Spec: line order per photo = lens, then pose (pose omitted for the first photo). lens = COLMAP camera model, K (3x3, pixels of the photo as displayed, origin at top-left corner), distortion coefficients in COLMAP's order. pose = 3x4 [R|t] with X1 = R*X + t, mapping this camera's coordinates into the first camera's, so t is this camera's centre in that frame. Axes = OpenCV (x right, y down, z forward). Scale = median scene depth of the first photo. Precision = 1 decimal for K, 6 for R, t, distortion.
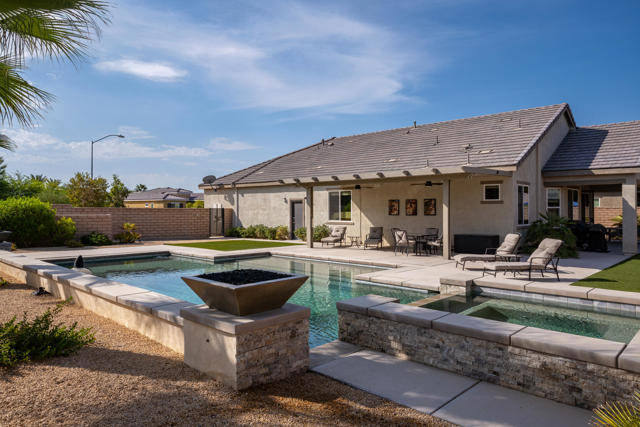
lens RADIAL K [[429.3, 0, 318.5], [0, 429.3, 211.9], [0, 0, 1]] dist [0.000491, -0.000730]
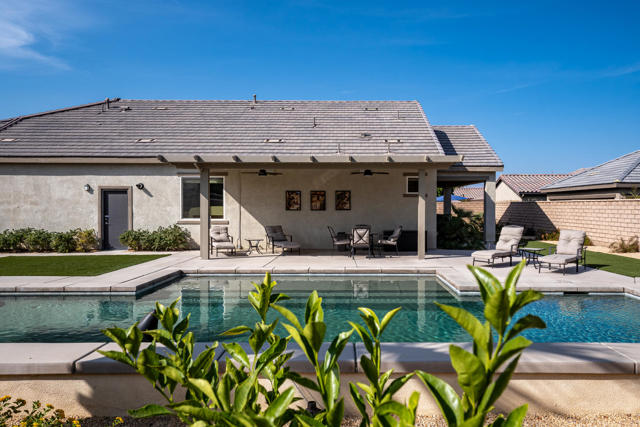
lens RADIAL K [[491.6, 0, 321.0], [0, 491.6, 213.5], [0, 0, 1]] dist [0.037285, 0.000602]
pose [[0.726021, -0.009704, 0.687604, -0.377785], [0.003342, 0.999938, 0.010582, 0.003694], [-0.687664, -0.005385, 0.726009, 0.277822]]
